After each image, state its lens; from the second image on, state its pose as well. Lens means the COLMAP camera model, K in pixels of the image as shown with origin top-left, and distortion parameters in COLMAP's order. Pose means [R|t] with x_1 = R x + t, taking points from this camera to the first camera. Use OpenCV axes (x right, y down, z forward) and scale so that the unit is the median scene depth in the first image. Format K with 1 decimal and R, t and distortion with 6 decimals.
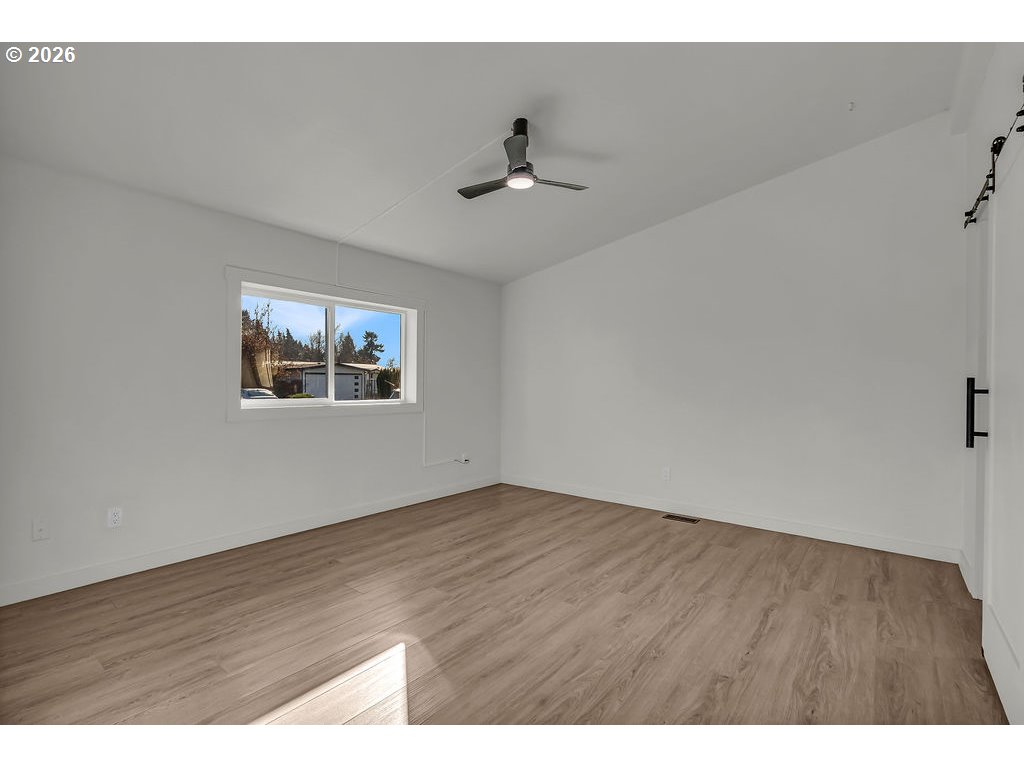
lens RADIAL K [[471.9, 0, 512.0], [0, 471.9, 384.0], [0, 0, 1]] dist [0.001771, 0.000048]
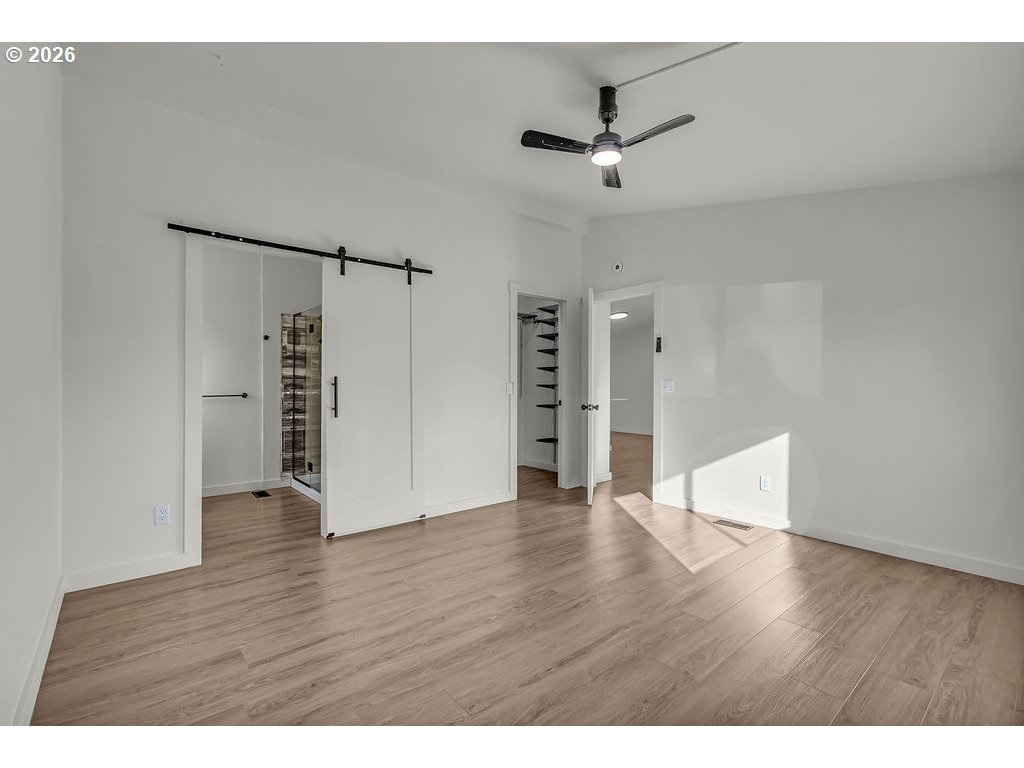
lens RADIAL K [[460.2, 0, 512.0], [0, 460.2, 384.0], [0, 0, 1]] dist [0.000941, -0.000144]
pose [[-0.980715, -0.010373, 0.195168, 0.015684], [-0.010032, 0.999946, 0.002734, 0.000650], [-0.195186, 0.000723, -0.980766, 1.808258]]
